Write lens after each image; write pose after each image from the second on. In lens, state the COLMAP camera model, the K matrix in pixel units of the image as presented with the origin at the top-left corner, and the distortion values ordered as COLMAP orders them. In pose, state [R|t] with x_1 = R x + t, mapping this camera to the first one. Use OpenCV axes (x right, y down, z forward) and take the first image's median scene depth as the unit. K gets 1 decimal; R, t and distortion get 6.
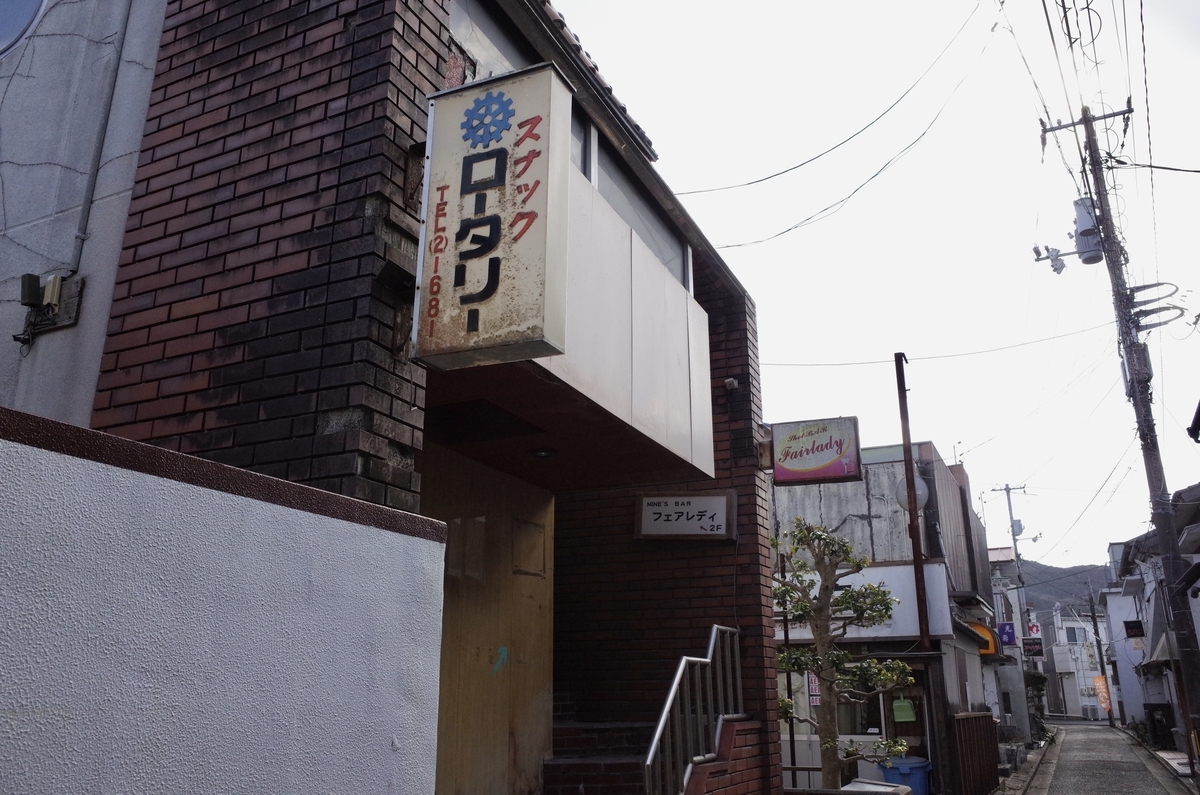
lens RADIAL K [[924.4, 0, 606.3], [0, 924.4, 394.5], [0, 0, 1]] dist [-0.031558, 0.020665]
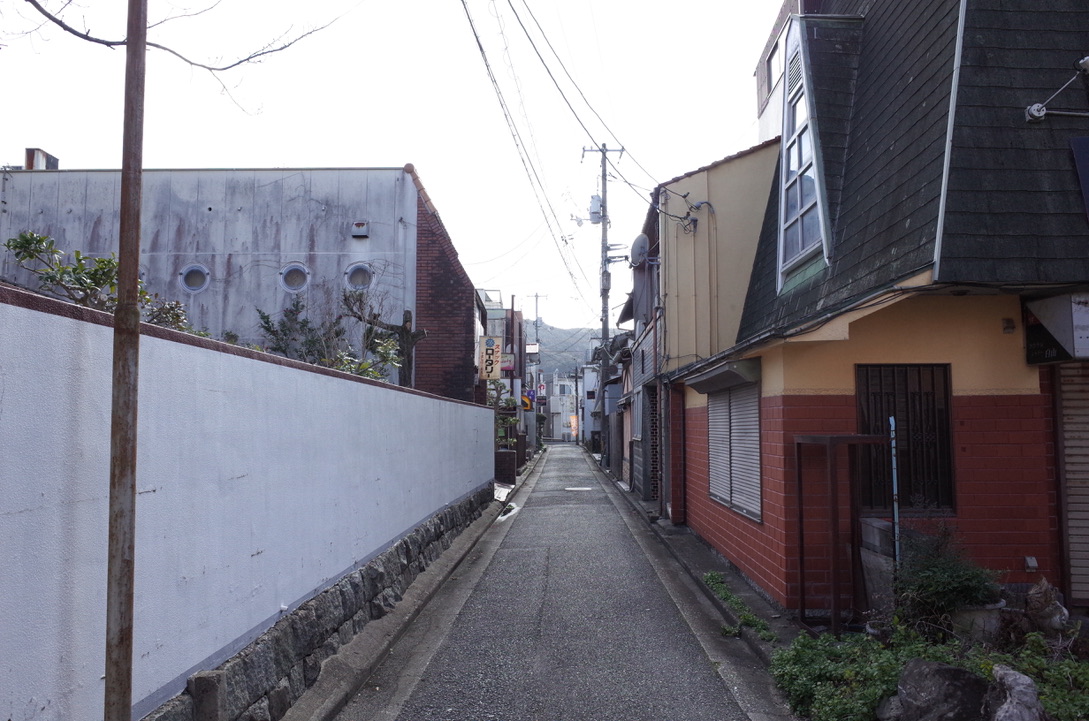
lens RADIAL K [[838.9, 0, 547.2], [0, 838.9, 360.1], [0, 0, 1]] dist [-0.031558, 0.020665]
pose [[0.905459, 0.032820, 0.423162, -0.181481], [-0.131742, 0.969494, 0.206700, -0.116781], [-0.403470, -0.242907, 0.882161, -0.353412]]
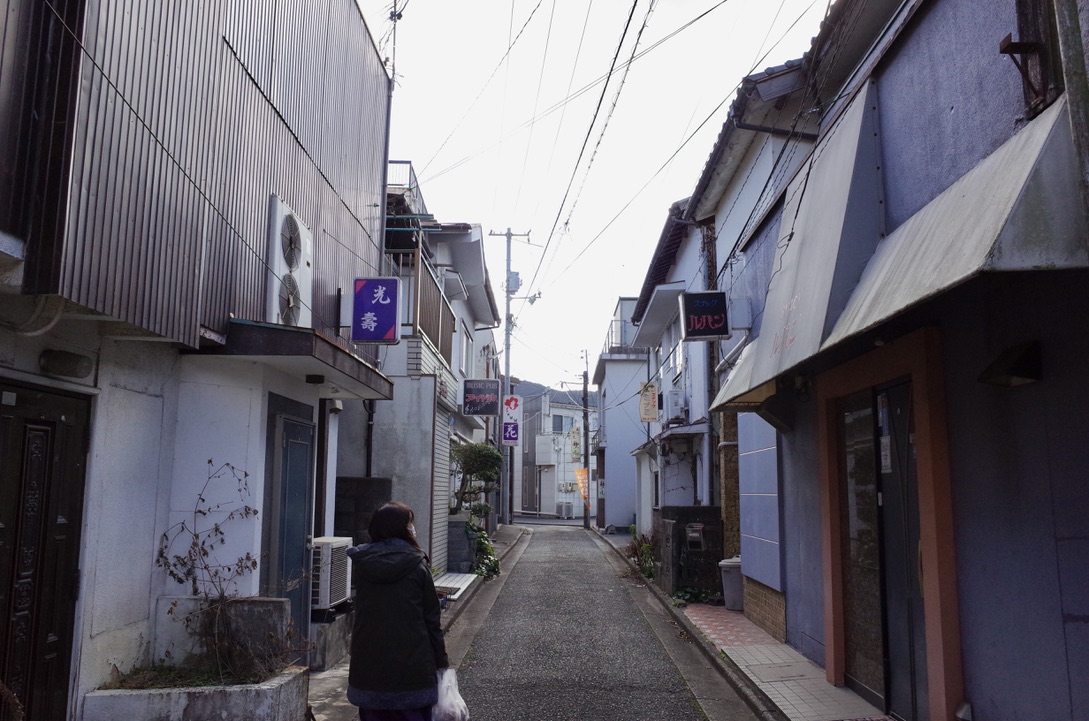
lens RADIAL K [[838.9, 0, 541.1], [0, 838.9, 365.7], [0, 0, 1]] dist [-0.031558, 0.020665]
pose [[0.906949, 0.070196, 0.415351, 0.245095], [-0.139435, 0.980460, 0.138763, 0.154191], [-0.397495, -0.183765, 0.899015, 0.465917]]
